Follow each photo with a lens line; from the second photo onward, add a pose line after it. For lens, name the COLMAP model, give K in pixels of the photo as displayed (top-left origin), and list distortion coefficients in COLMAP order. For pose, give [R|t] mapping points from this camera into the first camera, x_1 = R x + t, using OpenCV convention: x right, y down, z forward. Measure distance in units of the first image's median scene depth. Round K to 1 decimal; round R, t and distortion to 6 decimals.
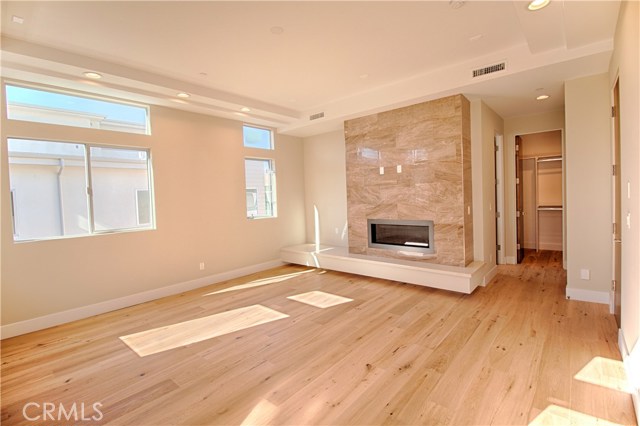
lens RADIAL K [[299.9, 0, 317.6], [0, 299.9, 213.0], [0, 0, 1]] dist [-0.012519, -0.002192]
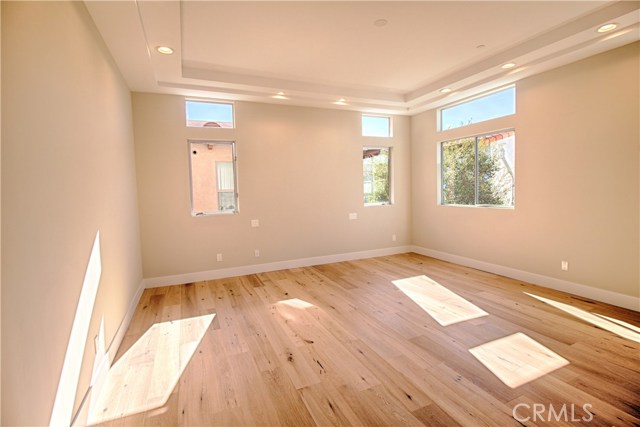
lens RADIAL K [[299.9, 0, 317.4], [0, 299.9, 209.7], [0, 0, 1]] dist [-0.012519, -0.002192]
pose [[-0.425373, 0.112109, -0.898047, 0.805386], [-0.008672, 0.991747, 0.127914, -0.083093], [0.904976, 0.062199, -0.420891, 1.071320]]
